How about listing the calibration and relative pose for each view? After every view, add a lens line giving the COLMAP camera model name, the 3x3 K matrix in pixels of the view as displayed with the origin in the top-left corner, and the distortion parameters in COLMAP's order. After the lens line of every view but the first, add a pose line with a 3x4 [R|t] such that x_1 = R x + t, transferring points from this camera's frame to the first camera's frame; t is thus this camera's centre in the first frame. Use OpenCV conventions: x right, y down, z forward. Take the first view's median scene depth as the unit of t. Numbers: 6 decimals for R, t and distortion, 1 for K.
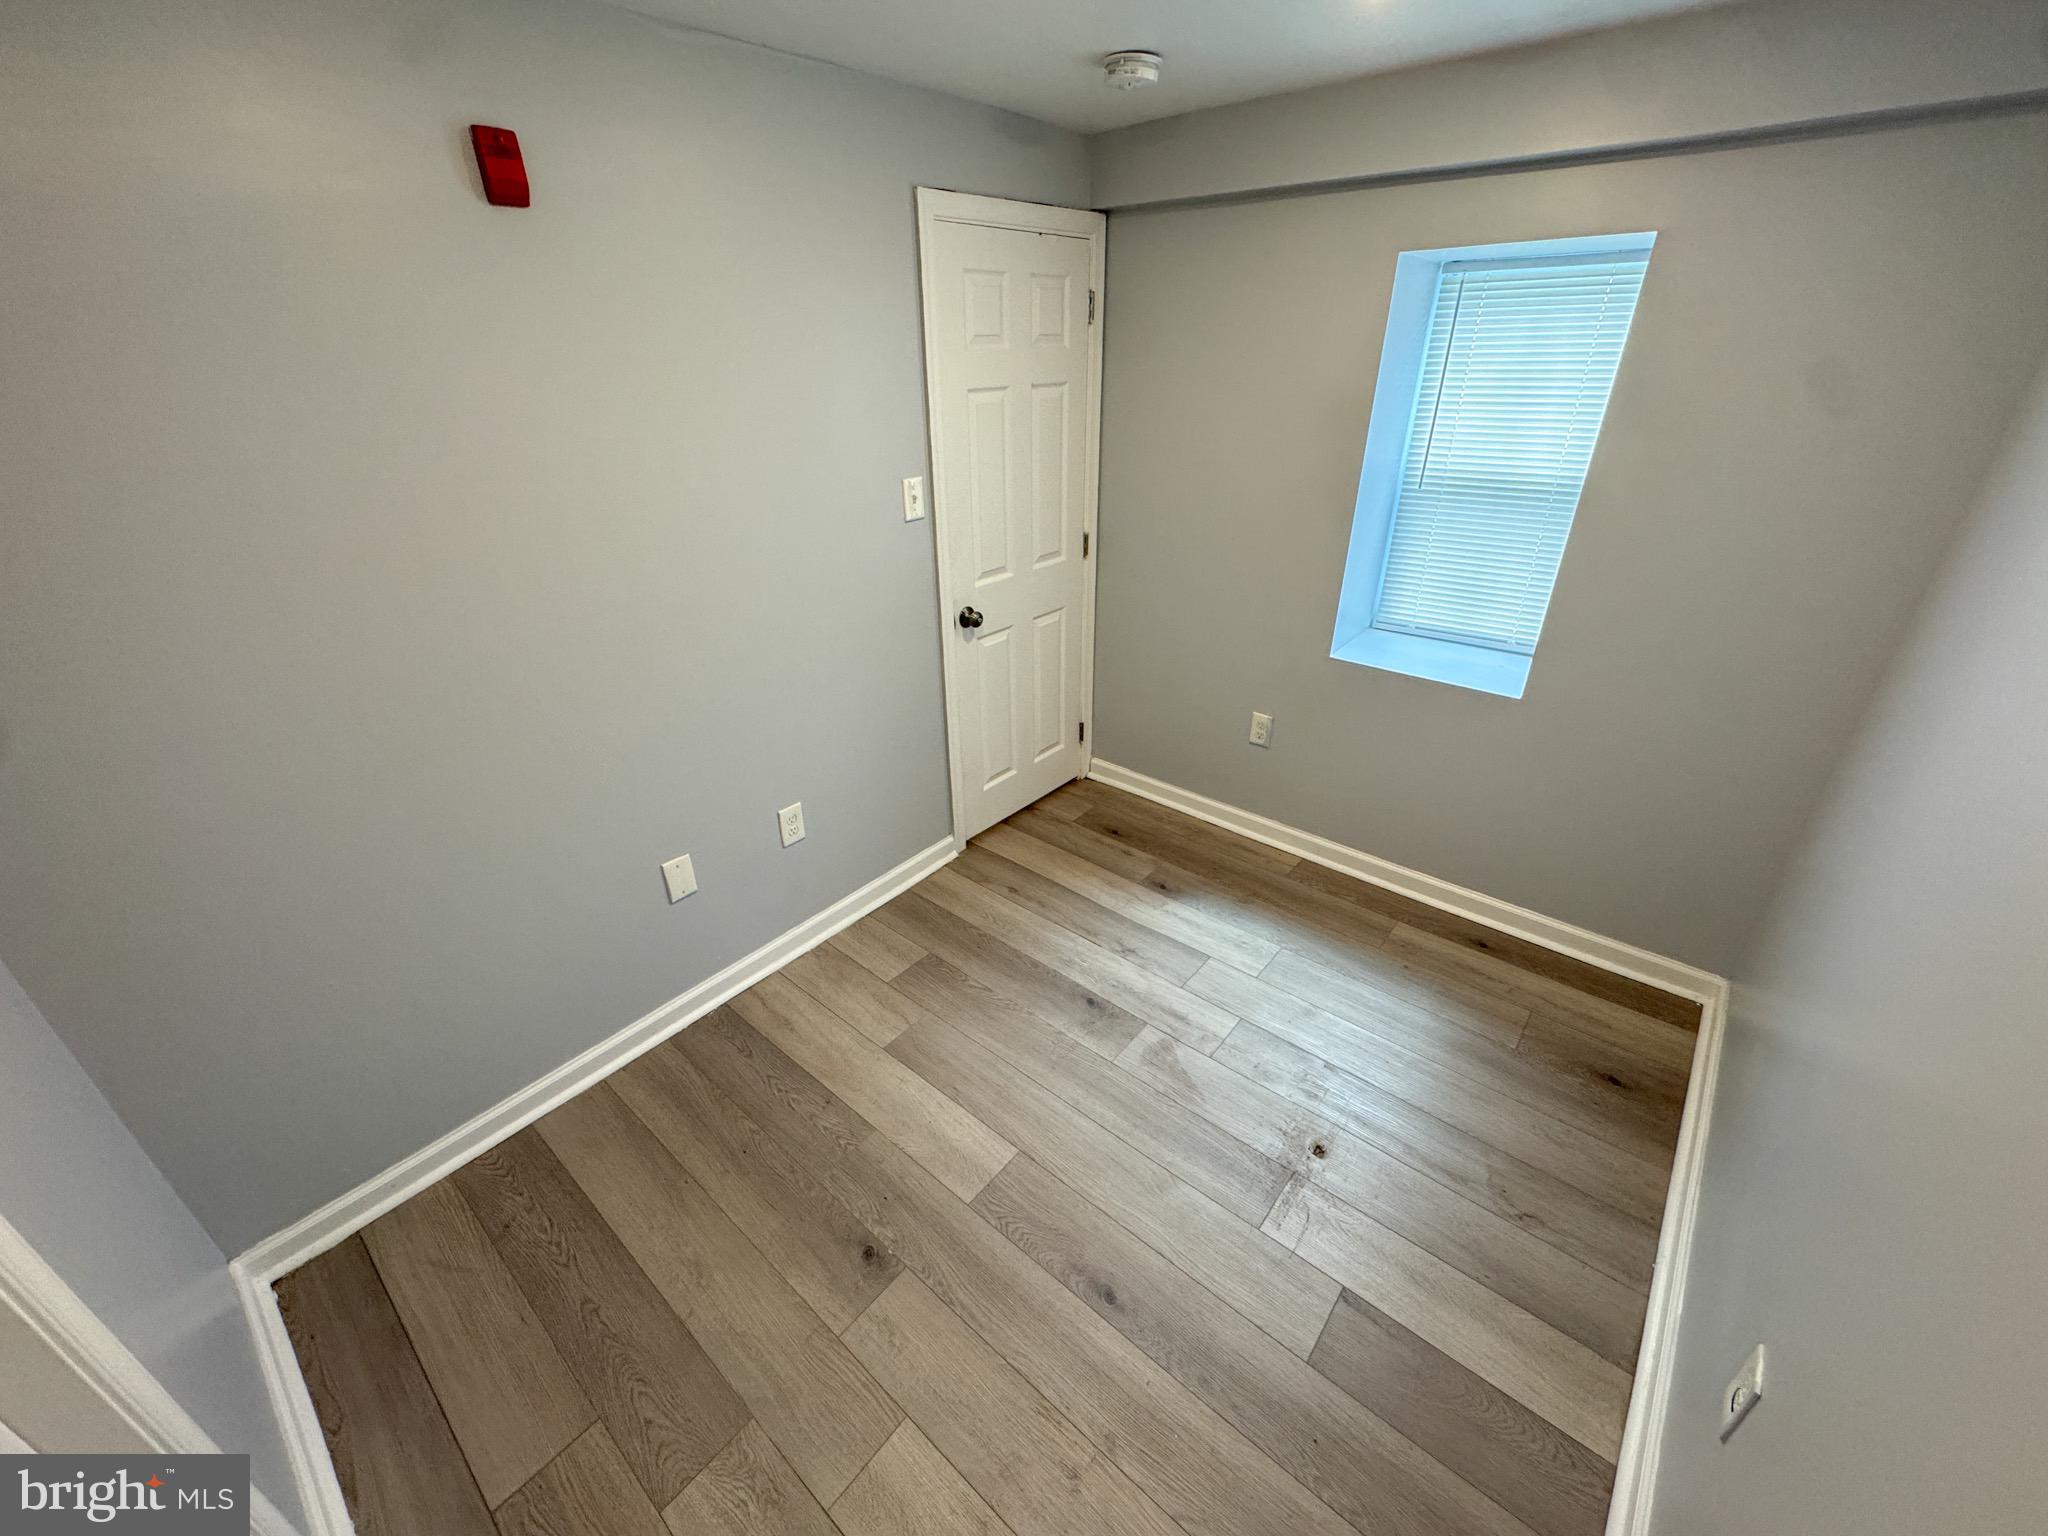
lens RADIAL K [[819.2, 0, 1025.5], [0, 819.2, 775.9], [0, 0, 1]] dist [-0.005086, 0.000842]
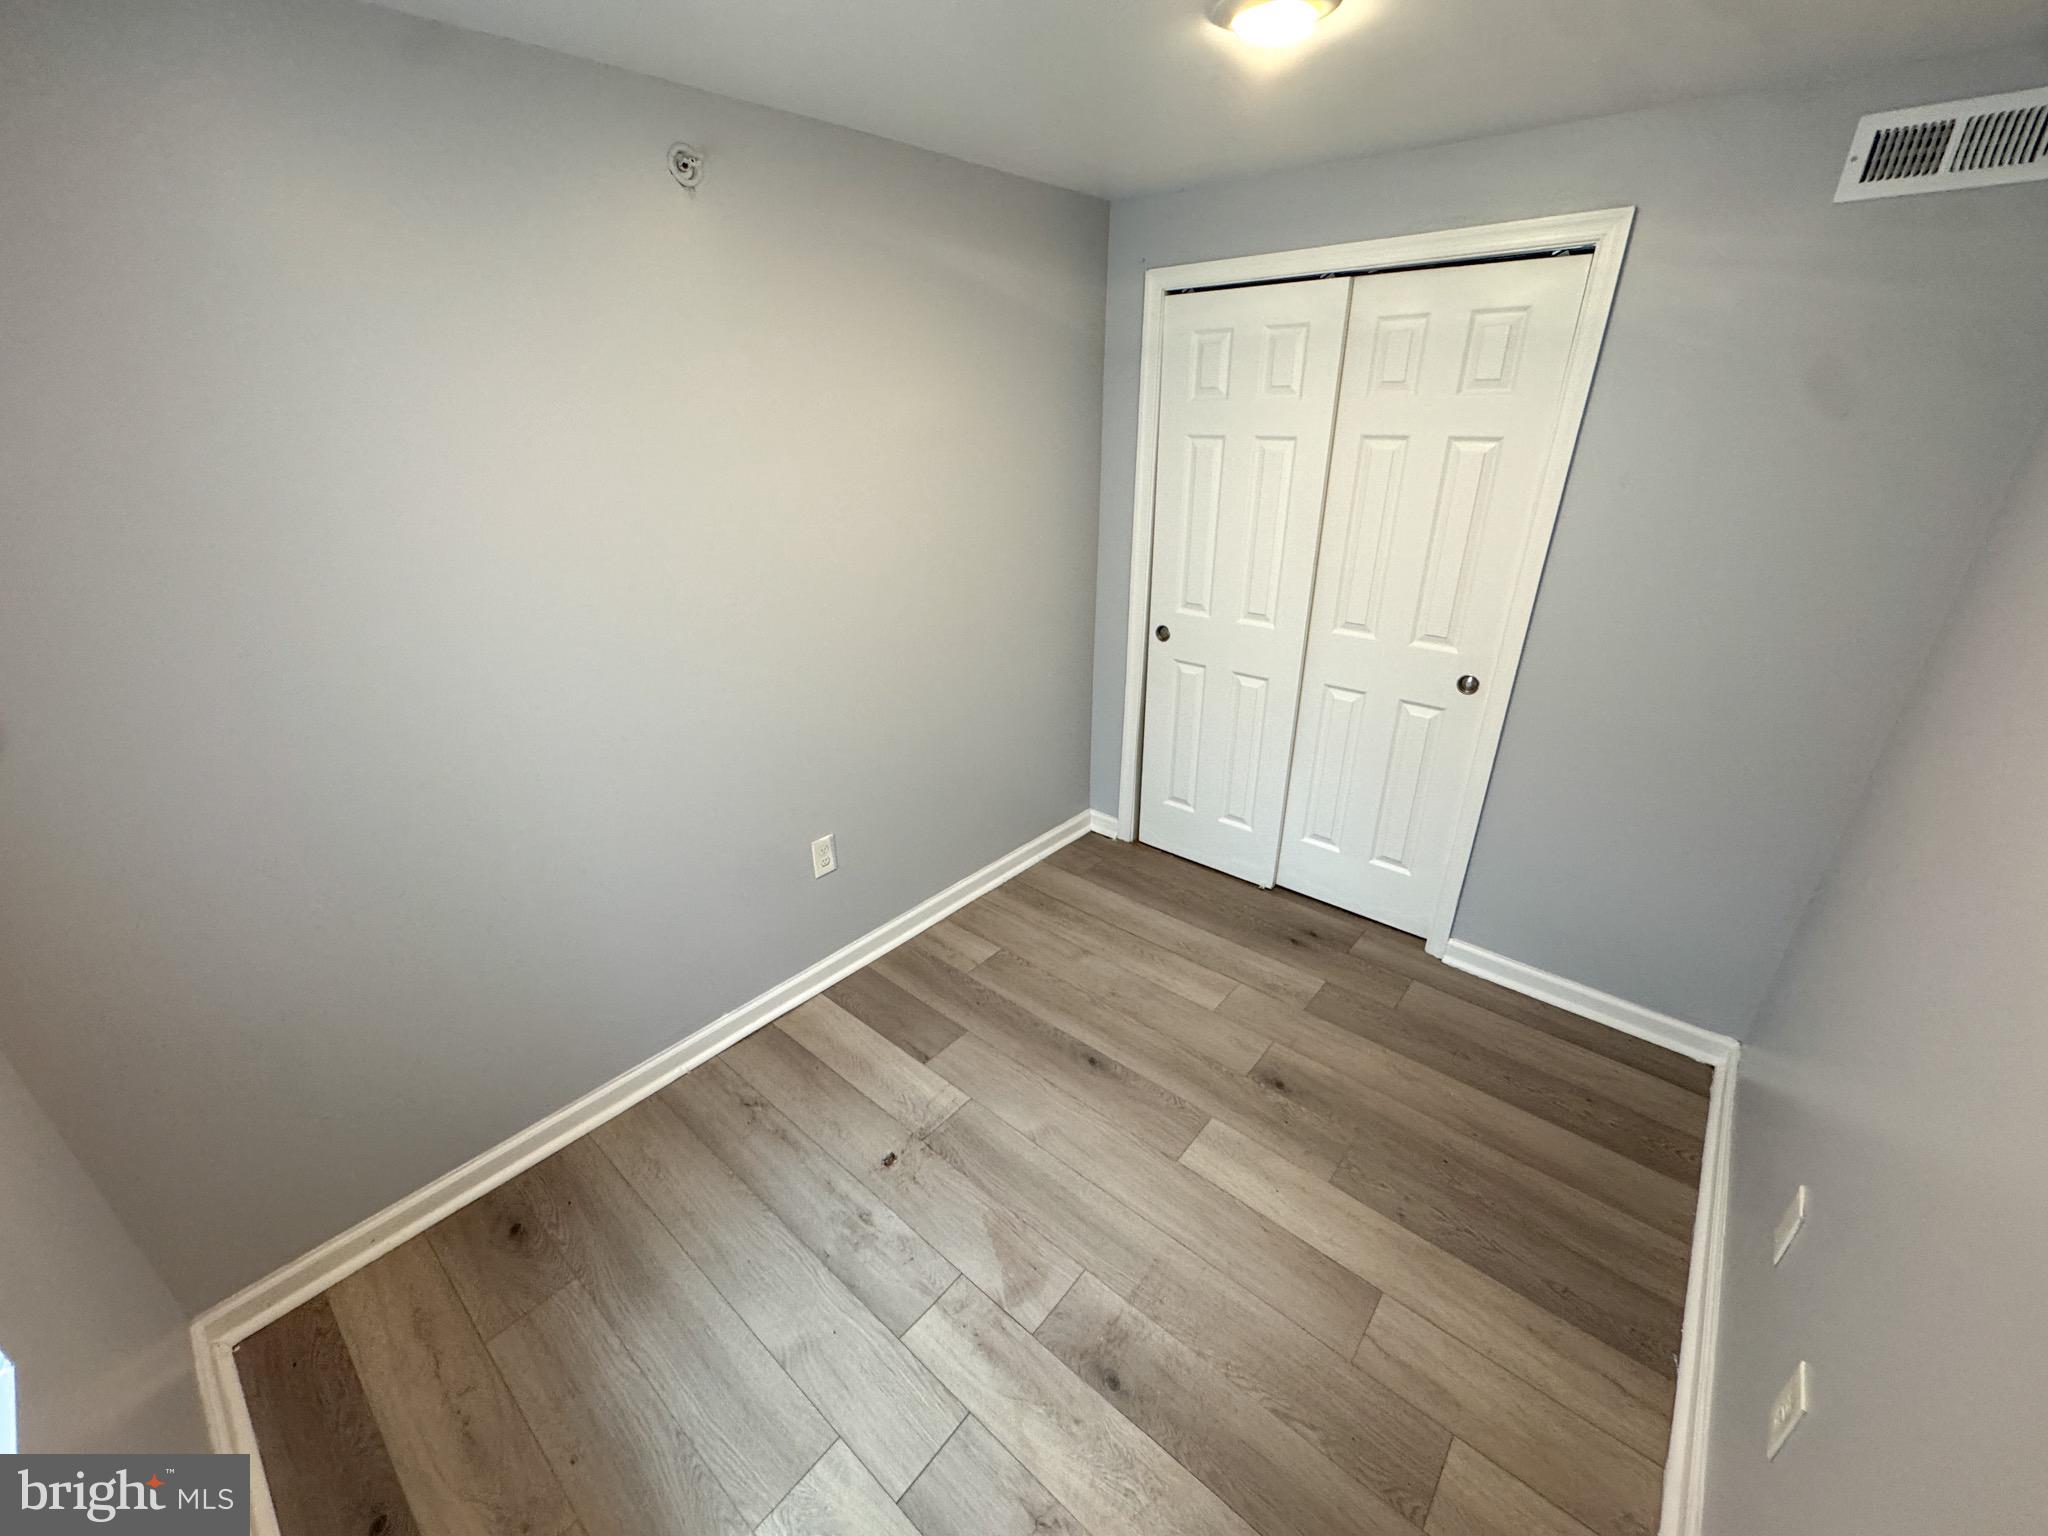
lens RADIAL K [[819.2, 0, 1027.2], [0, 819.2, 759.9], [0, 0, 1]] dist [-0.005086, 0.000842]
pose [[-0.999797, 0.018507, 0.007921, 0.154310], [0.017558, 0.609207, 0.792817, -0.627246], [0.009847, 0.792795, -0.609408, 1.148347]]
